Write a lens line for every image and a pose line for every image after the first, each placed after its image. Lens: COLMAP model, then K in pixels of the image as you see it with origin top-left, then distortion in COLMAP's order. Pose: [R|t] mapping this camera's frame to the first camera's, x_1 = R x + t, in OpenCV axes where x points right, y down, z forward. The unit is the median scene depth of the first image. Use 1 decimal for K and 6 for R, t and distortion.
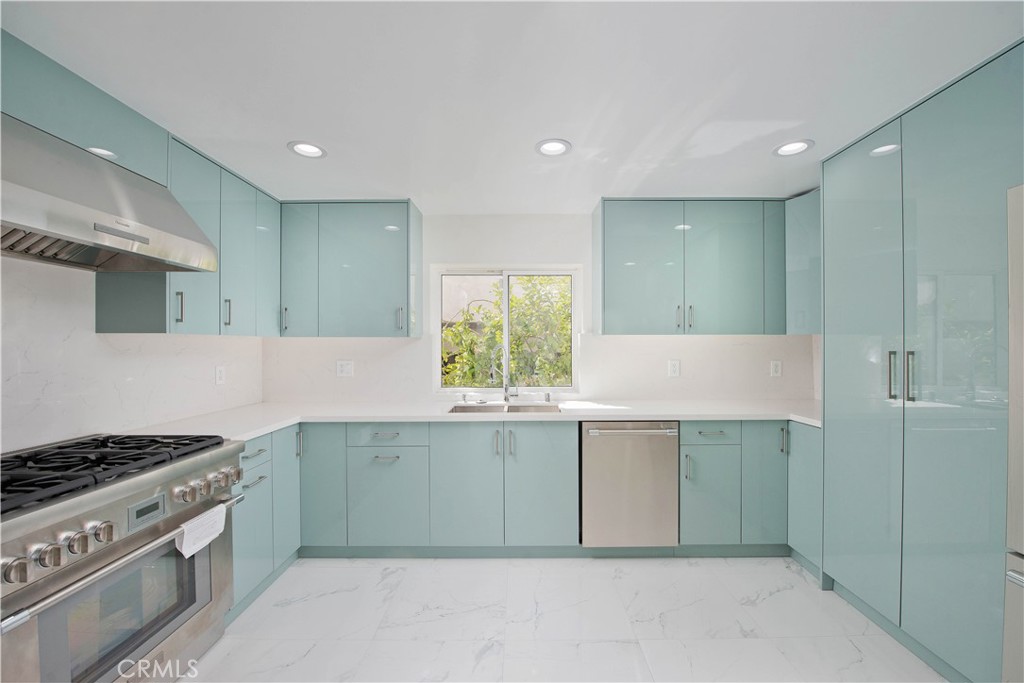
lens RADIAL K [[411.1, 0, 513.2], [0, 411.1, 346.7], [0, 0, 1]] dist [-0.025959, 0.000099]
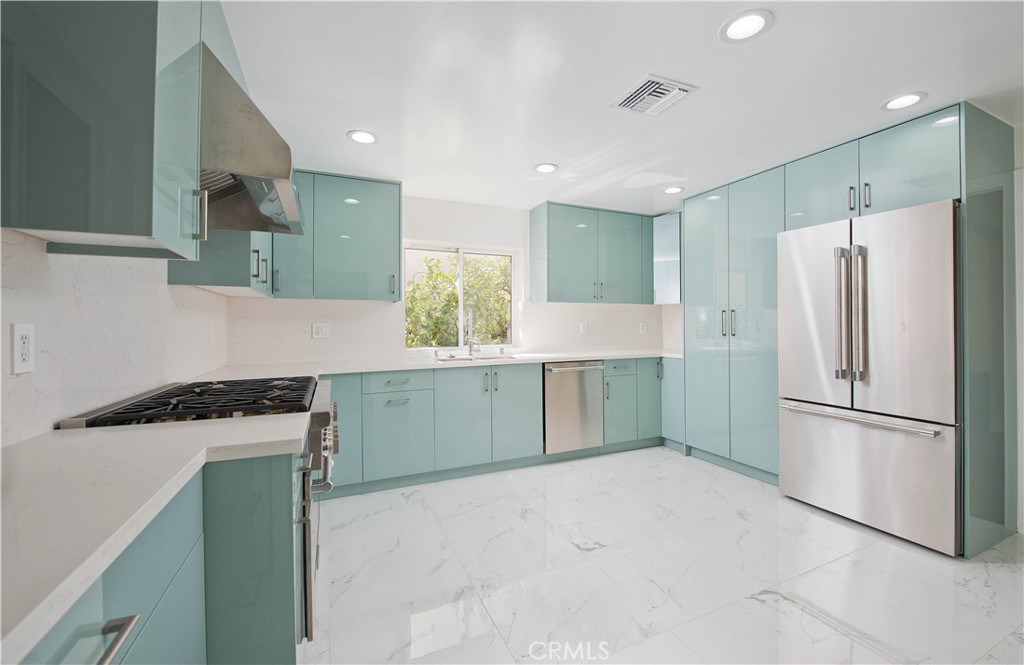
lens RADIAL K [[419.2, 0, 515.6], [0, 419.2, 325.7], [0, 0, 1]] dist [-0.031926, -0.000261]
pose [[0.910104, -0.003393, 0.414367, -0.502240], [0.006330, 0.999964, -0.005715, 0.062898], [-0.414332, 0.007824, 0.910092, -0.241284]]
